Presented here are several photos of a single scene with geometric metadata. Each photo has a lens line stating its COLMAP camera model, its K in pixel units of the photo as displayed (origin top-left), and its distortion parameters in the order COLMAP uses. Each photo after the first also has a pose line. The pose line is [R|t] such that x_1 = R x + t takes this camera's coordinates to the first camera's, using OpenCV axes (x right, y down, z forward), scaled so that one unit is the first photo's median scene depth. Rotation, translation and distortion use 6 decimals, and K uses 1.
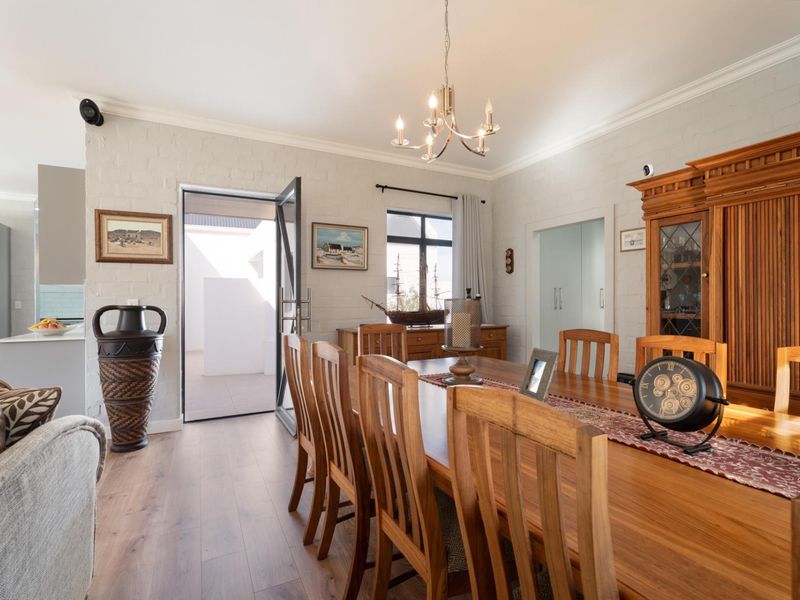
lens RADIAL K [[400.2, 0, 398.5], [0, 400.2, 298.9], [0, 0, 1]] dist [0.014886, 0.000013]
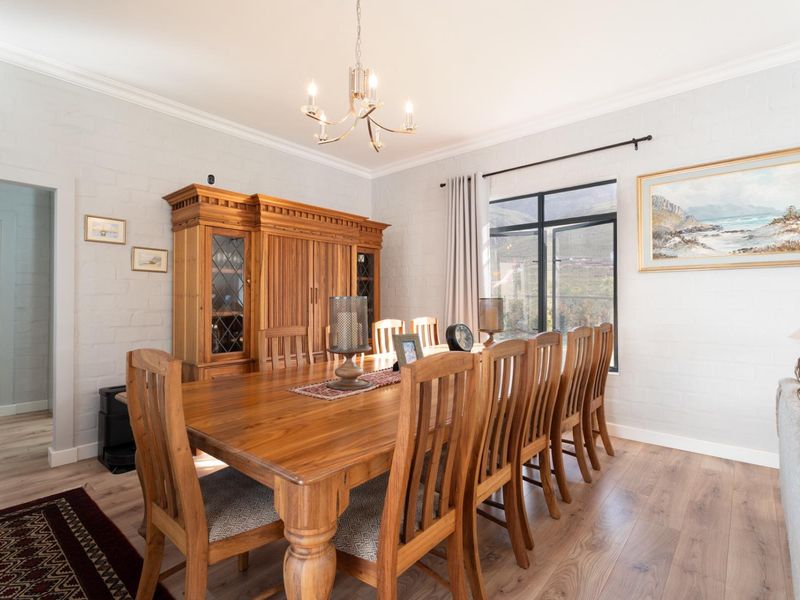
lens RADIAL K [[400.2, 0, 400.1], [0, 400.2, 299.6], [0, 0, 1]] dist [0.014886, 0.000013]
pose [[-0.366543, 0.003897, 0.930393, -0.453976], [0.004027, 0.999989, -0.002602, 0.006040], [-0.930393, 0.002793, -0.366554, 0.740908]]
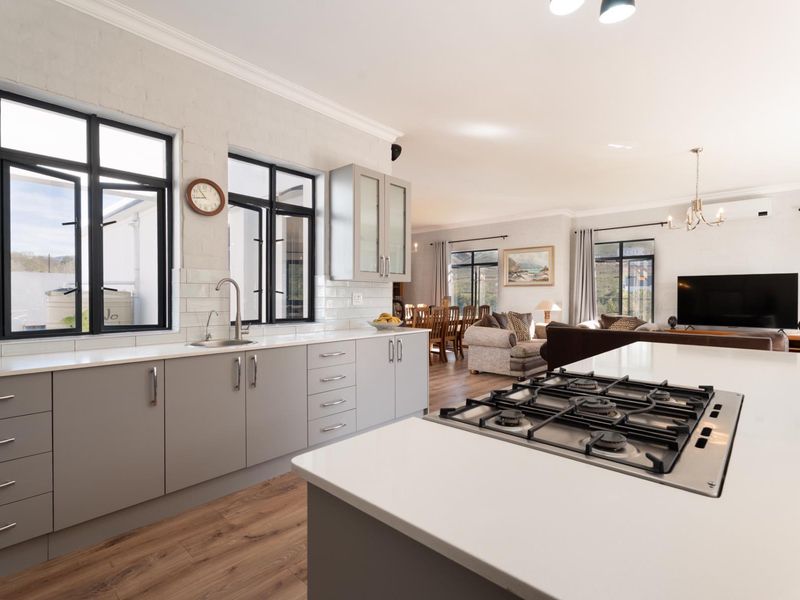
lens RADIAL K [[400.2, 0, 399.8], [0, 400.2, 298.5], [0, 0, 1]] dist [0.014886, 0.000013]
pose [[-0.353268, -0.002544, 0.935519, -1.837889], [-0.000792, 0.999997, 0.002421, 0.008878], [-0.935522, 0.000114, -0.353269, 1.331725]]
